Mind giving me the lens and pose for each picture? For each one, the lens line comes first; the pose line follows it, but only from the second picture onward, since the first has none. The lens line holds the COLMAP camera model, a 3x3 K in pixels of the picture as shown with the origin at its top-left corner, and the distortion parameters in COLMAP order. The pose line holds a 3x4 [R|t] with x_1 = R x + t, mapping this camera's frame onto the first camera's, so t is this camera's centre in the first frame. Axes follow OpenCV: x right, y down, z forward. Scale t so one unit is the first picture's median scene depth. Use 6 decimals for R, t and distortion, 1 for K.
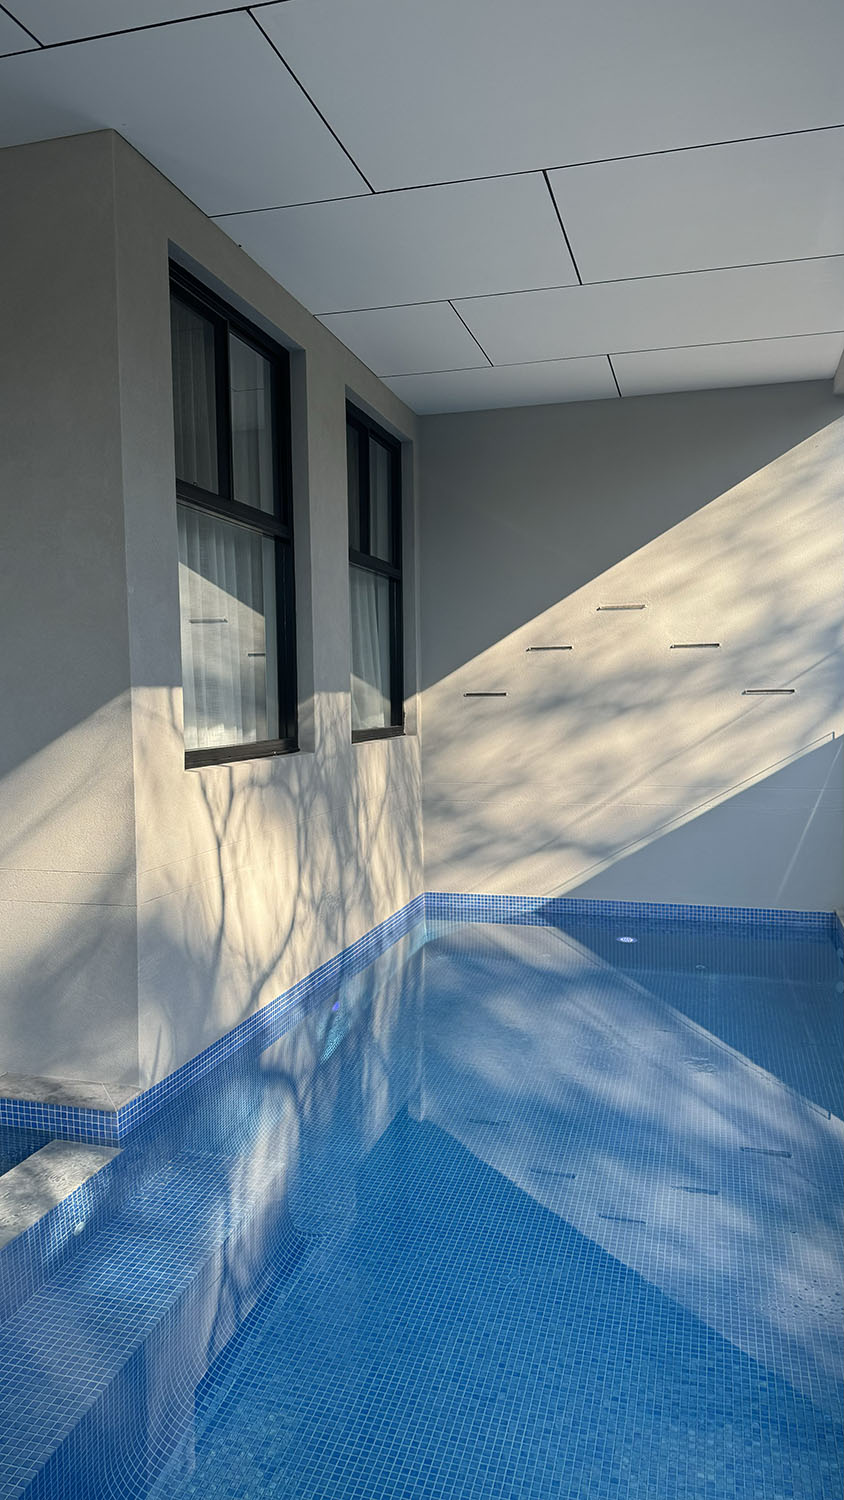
lens RADIAL K [[1065.4, 0, 416.5], [0, 1065.4, 750.5], [0, 0, 1]] dist [0.063440, -0.068131]
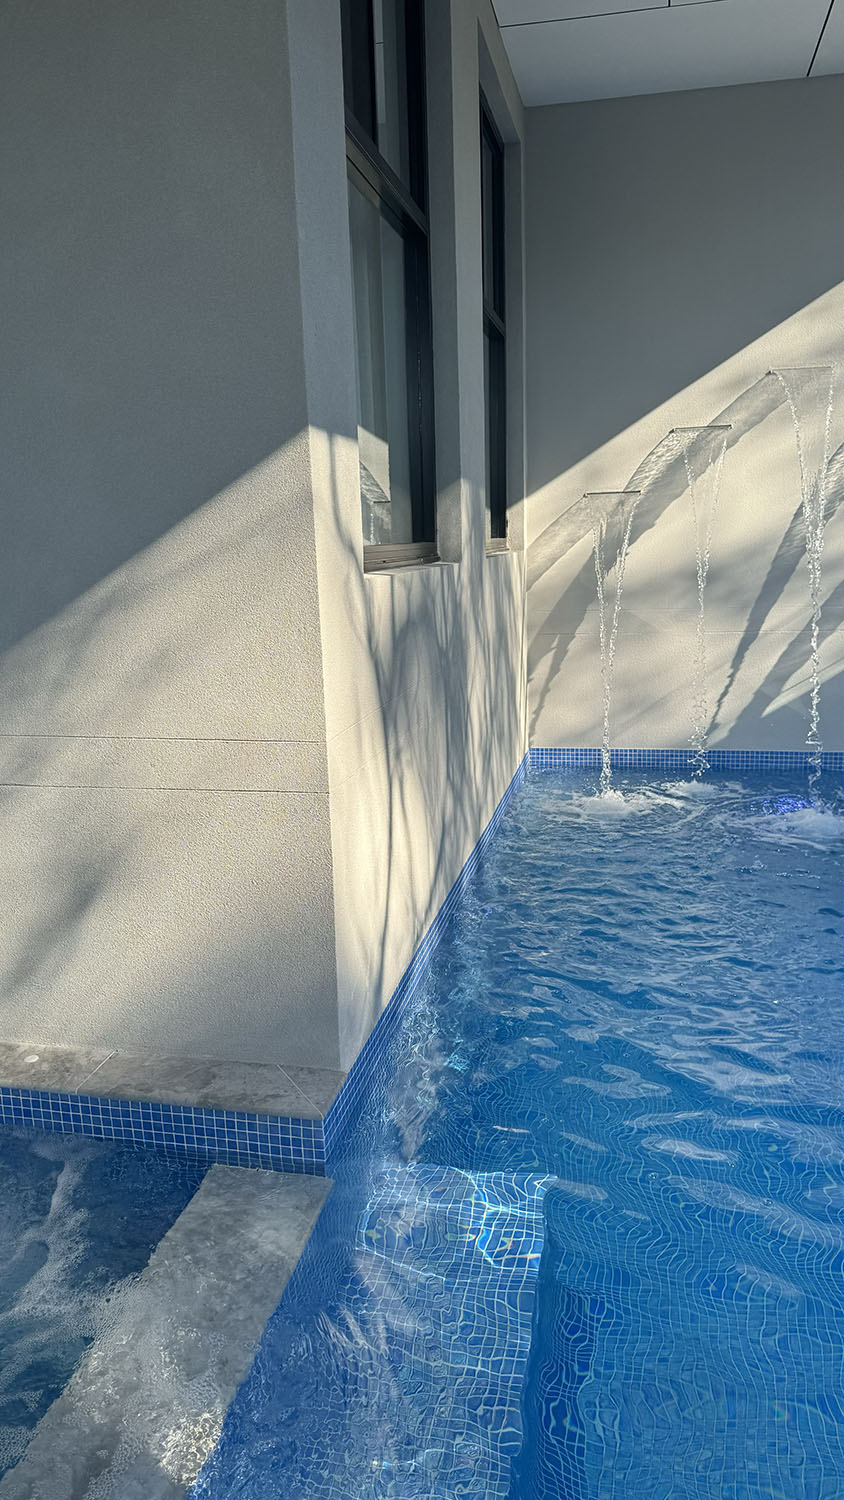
lens RADIAL K [[1065.4, 0, 416.9], [0, 1065.4, 753.7], [0, 0, 1]] dist [0.063440, -0.068131]
pose [[0.997308, -0.032739, 0.065617, -0.222586], [0.023571, 0.990439, 0.135925, 0.038199], [-0.069439, -0.134013, 0.988544, 0.356197]]
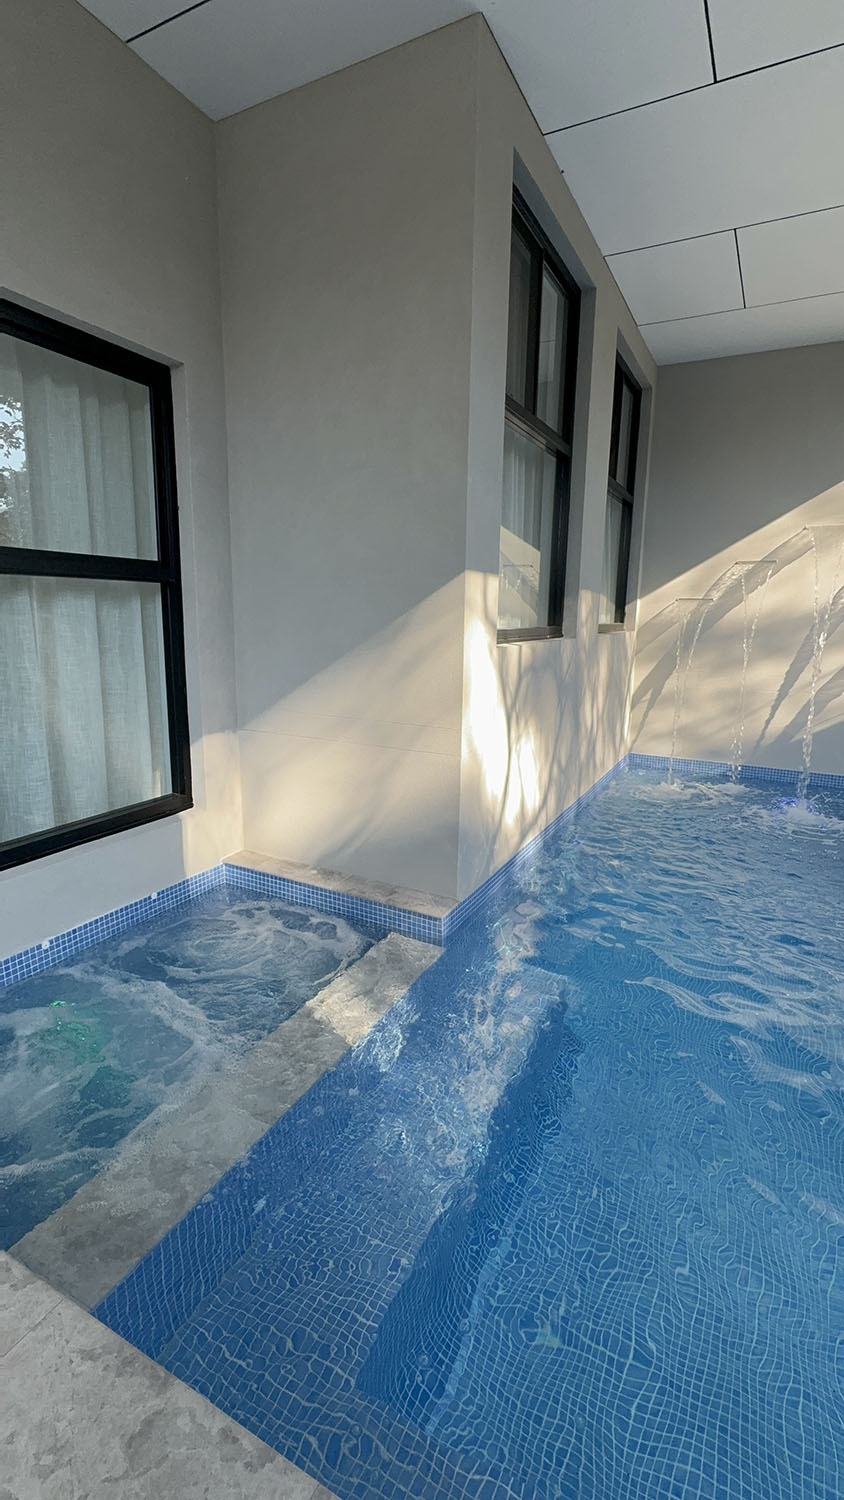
lens RADIAL K [[688.4, 0, 417.3], [0, 688.4, 752.8], [0, 0, 1]] dist [-0.016826, 0.003087]
pose [[0.979388, 0.067459, -0.190391, -0.146580], [-0.039268, 0.988188, 0.148132, 0.027637], [0.198135, -0.137602, 0.970468, 0.220672]]
